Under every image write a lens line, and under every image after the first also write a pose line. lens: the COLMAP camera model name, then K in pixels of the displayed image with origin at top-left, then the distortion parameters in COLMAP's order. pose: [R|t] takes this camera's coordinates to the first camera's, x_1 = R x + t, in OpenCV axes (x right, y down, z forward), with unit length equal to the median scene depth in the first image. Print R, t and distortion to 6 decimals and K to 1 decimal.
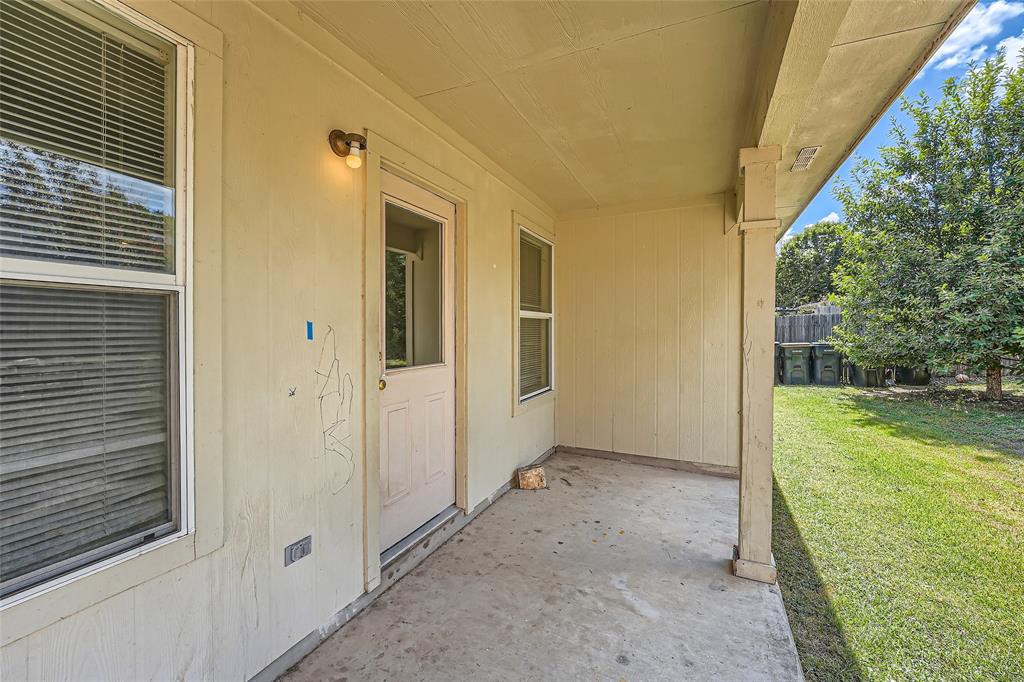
lens RADIAL K [[422.1, 0, 512.2], [0, 422.1, 328.8], [0, 0, 1]] dist [-0.025146, 0.003881]
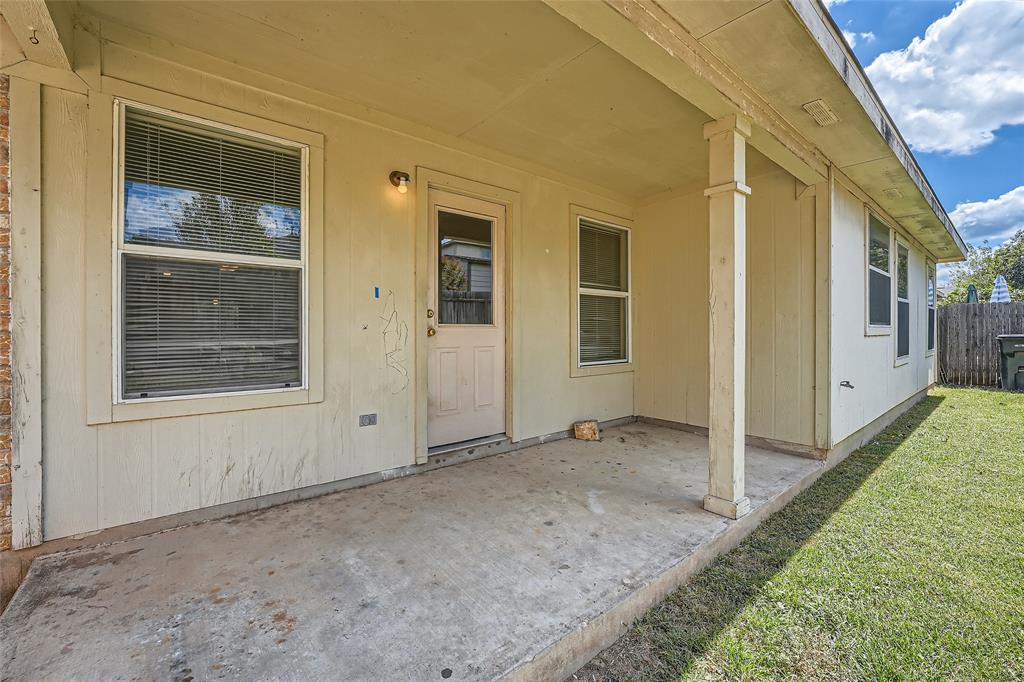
lens RADIAL K [[422.1, 0, 506.8], [0, 422.1, 326.9], [0, 0, 1]] dist [-0.025146, 0.003881]
pose [[0.899142, -0.005568, -0.437621, 0.479845], [0.001519, 0.999953, -0.009604, 0.104704], [0.437654, 0.007971, 0.899108, -0.195754]]
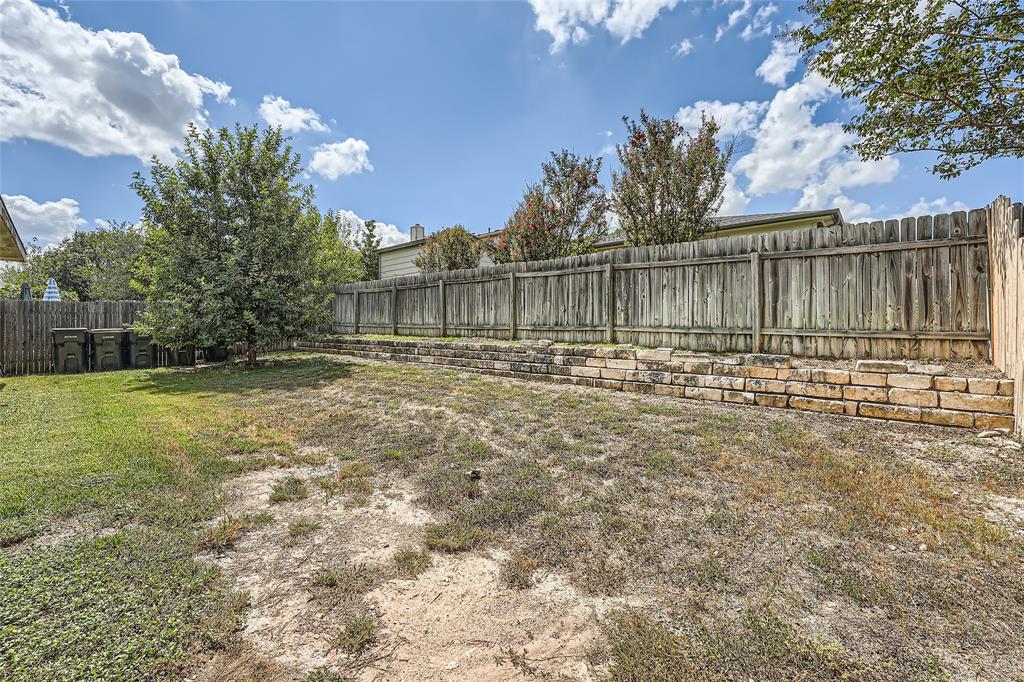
lens RADIAL K [[422.1, 0, 513.3], [0, 422.1, 332.1], [0, 0, 1]] dist [-0.025146, 0.003881]
pose [[0.293778, -0.008673, 0.955834, 0.116333], [-0.000761, 0.999956, 0.009307, 0.135408], [-0.955873, -0.003461, 0.293759, -0.898396]]
